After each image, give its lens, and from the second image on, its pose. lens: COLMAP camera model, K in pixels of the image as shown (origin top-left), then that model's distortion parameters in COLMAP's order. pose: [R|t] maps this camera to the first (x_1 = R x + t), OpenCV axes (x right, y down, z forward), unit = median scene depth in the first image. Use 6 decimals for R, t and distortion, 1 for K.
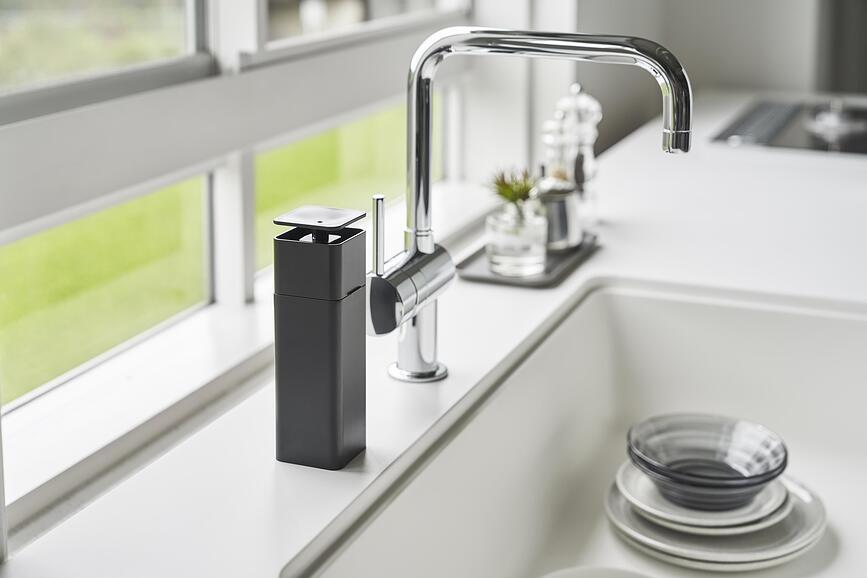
lens RADIAL K [[1373.7, 0, 433.5], [0, 1373.7, 289.0], [0, 0, 1]] dist [-0.026465, 0.034947]
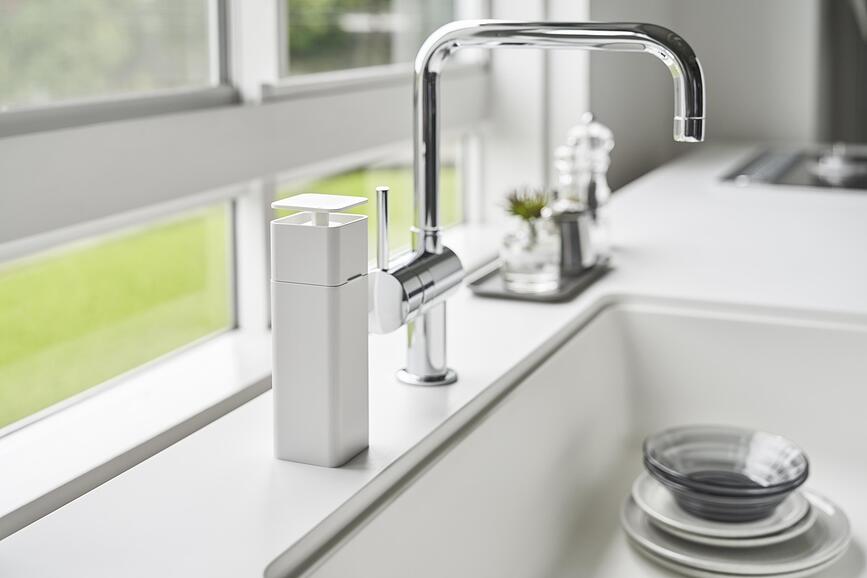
lens RADIAL K [[1225.9, 0, 433.5], [0, 1225.9, 289.0], [0, 0, 1]] dist [0.011884, -0.042249]
pose [[0.999649, -0.006029, -0.025803, 0.014567], [0.004627, 0.998526, -0.054069, 0.041407], [0.026091, 0.053931, 0.998204, 0.114482]]
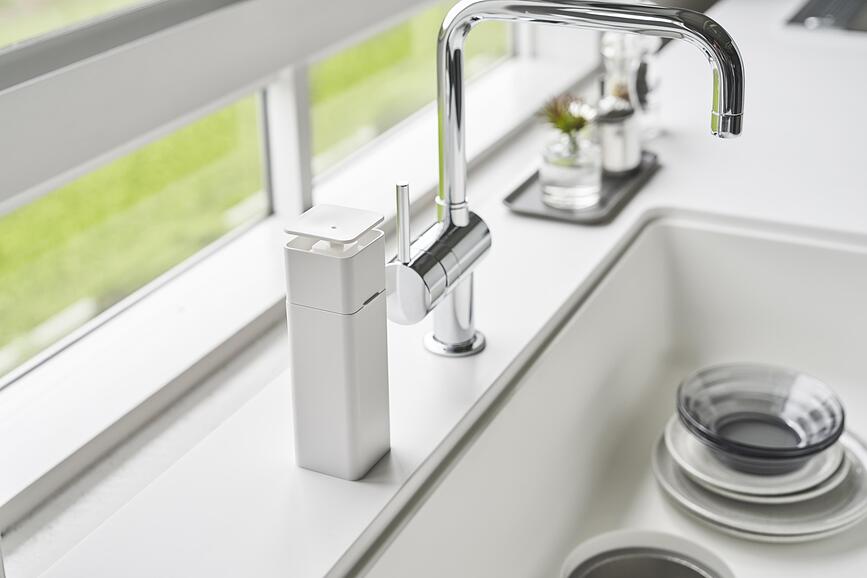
lens RADIAL K [[1269.0, 0, 433.5], [0, 1269.0, 289.0], [0, 0, 1]] dist [-0.006380, -0.018172]
pose [[0.997085, 0.004655, -0.076160, 0.037857], [0.006869, 0.988609, 0.150351, -0.101471], [0.075992, -0.150435, 0.985695, 0.116911]]
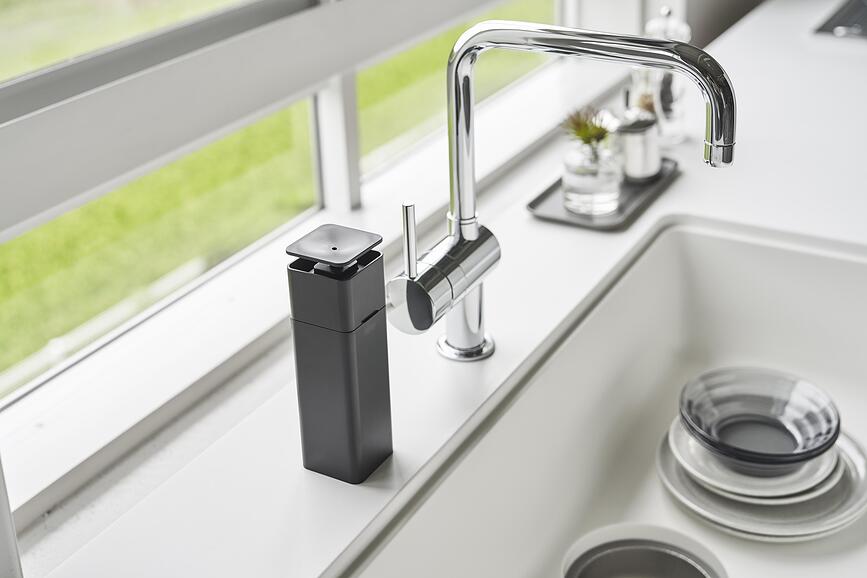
lens RADIAL K [[1134.8, 0, 433.5], [0, 1134.8, 289.0], [0, 0, 1]] dist [0.001569, -0.015472]
pose [[0.989512, 0.029872, -0.141331, 0.076219], [-0.003566, 0.983138, 0.182832, -0.125962], [0.144409, -0.180411, 0.972933, 0.163050]]
